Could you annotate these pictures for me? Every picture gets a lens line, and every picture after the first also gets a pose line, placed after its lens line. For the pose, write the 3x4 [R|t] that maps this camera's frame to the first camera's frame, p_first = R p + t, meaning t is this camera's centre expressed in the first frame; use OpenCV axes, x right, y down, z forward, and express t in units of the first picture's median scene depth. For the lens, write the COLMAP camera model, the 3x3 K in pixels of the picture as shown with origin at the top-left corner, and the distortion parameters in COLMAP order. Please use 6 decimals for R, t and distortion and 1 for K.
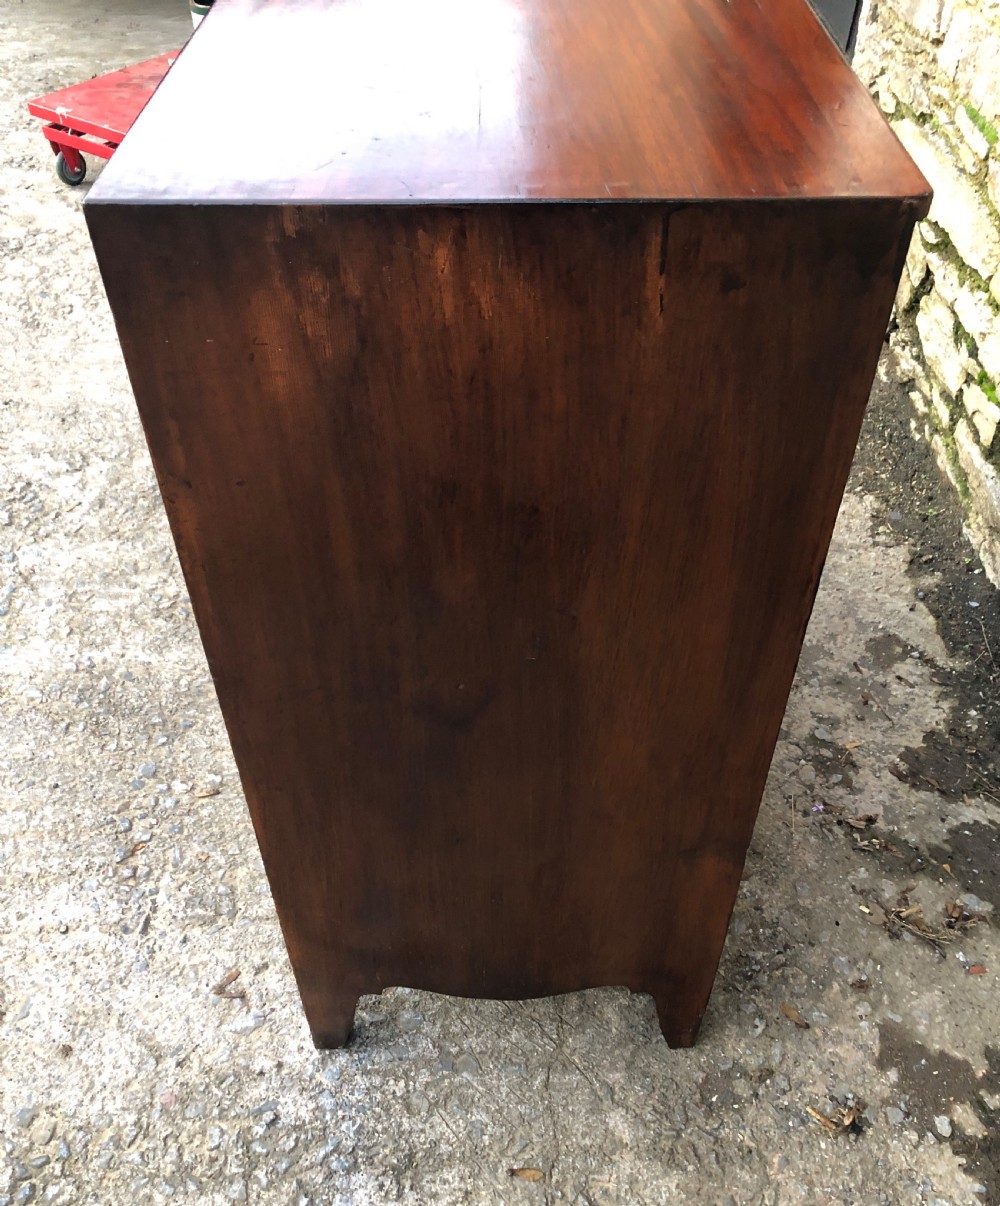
lens RADIAL K [[1073.9, 0, 504.5], [0, 1073.9, 686.2], [0, 0, 1]] dist [-0.005335, 0.021924]
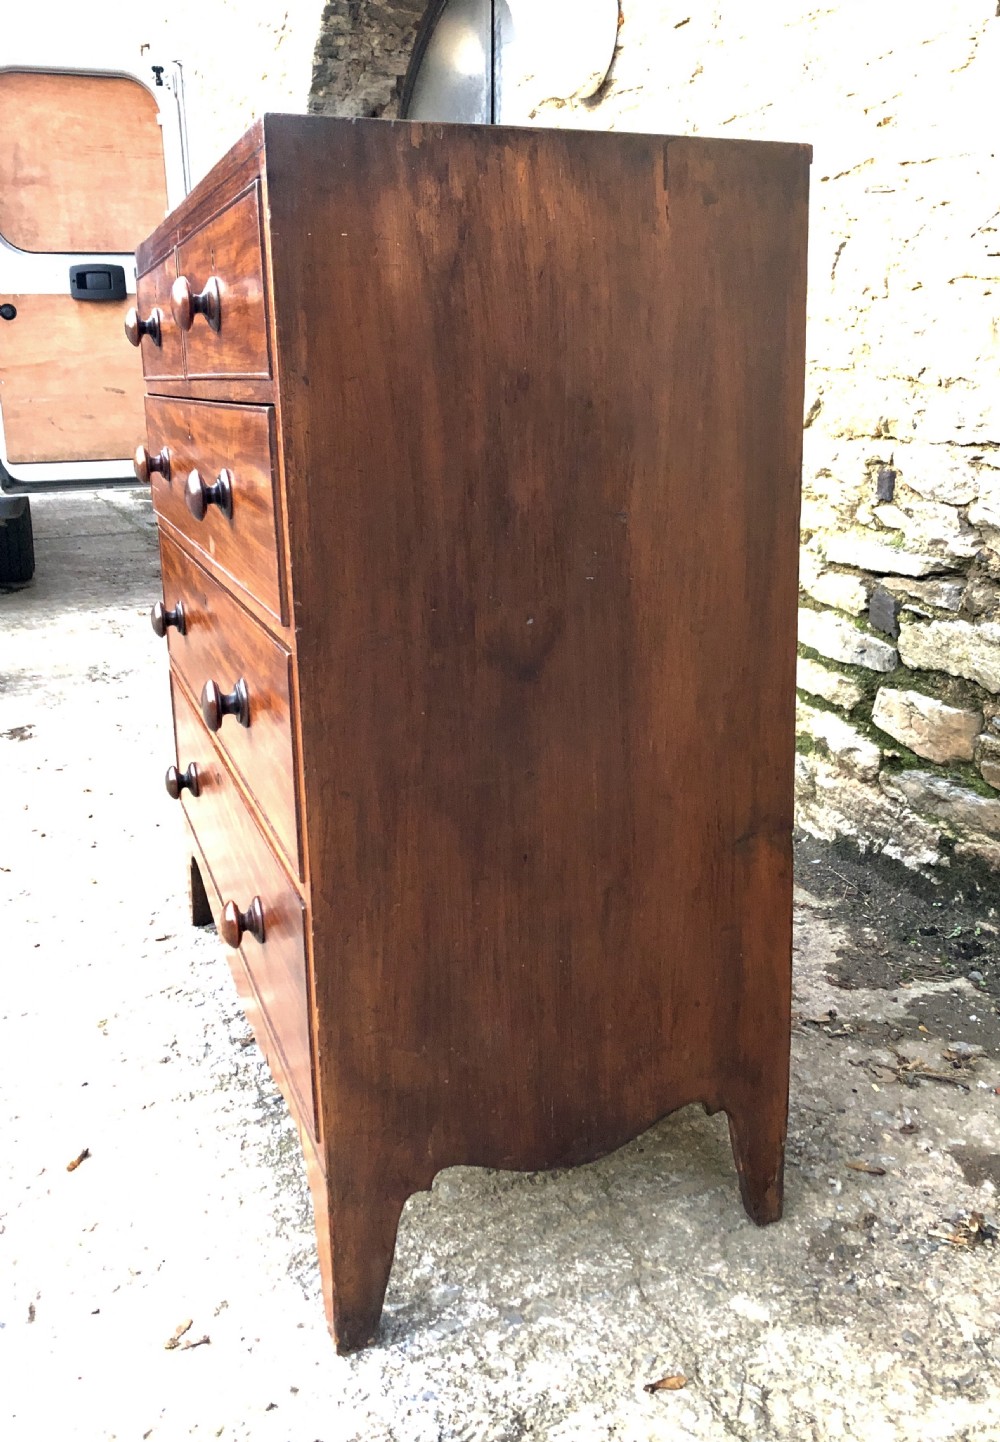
lens RADIAL K [[1261.1, 0, 546.1], [0, 1261.1, 693.8], [0, 0, 1]] dist [0.003385, 0.008533]
pose [[0.925154, -0.107299, 0.364111, -0.306310], [0.286517, 0.826592, -0.484410, 0.419533], [-0.248995, 0.552478, 0.795468, 0.038647]]
